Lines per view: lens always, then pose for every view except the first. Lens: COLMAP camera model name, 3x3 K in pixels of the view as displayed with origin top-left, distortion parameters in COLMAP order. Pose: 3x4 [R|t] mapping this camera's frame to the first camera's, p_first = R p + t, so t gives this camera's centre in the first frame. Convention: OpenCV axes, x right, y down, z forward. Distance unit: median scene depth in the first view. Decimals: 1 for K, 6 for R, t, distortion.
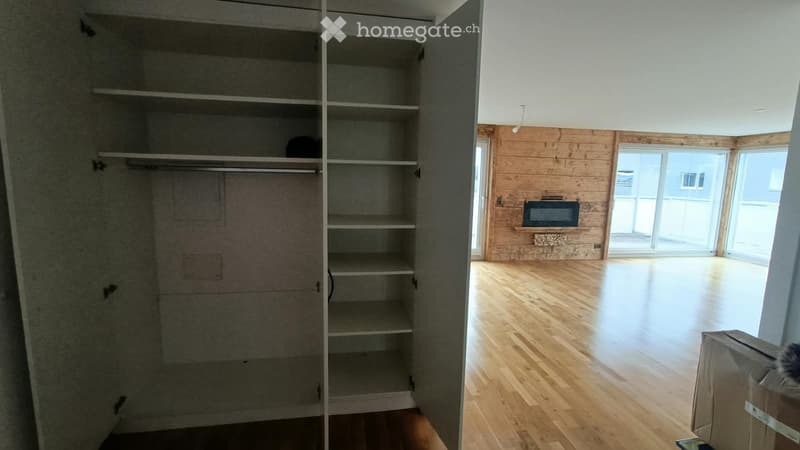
lens RADIAL K [[361.7, 0, 396.1], [0, 361.7, 224.6], [0, 0, 1]] dist [0.011833, 0.000016]
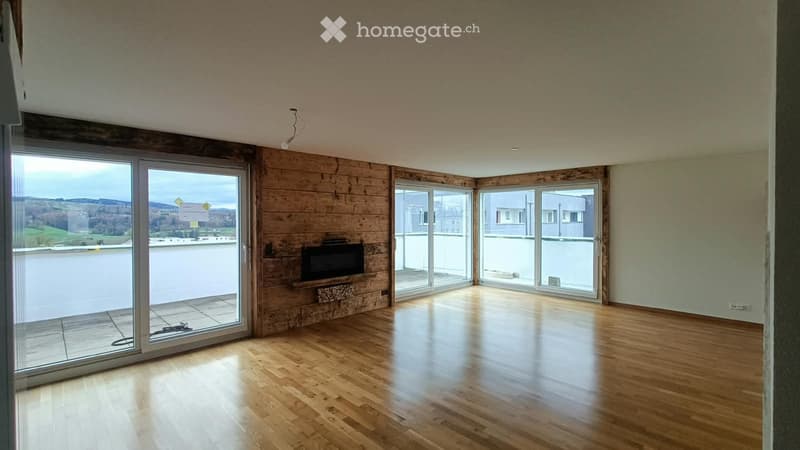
lens RADIAL K [[369.2, 0, 400.3], [0, 369.2, 220.7], [0, 0, 1]] dist [-0.001201, 0.000185]
pose [[0.812709, -0.025720, 0.582101, 0.068708], [0.096093, 0.991262, -0.090363, -0.029702], [-0.574691, 0.129374, 0.808080, 0.237099]]
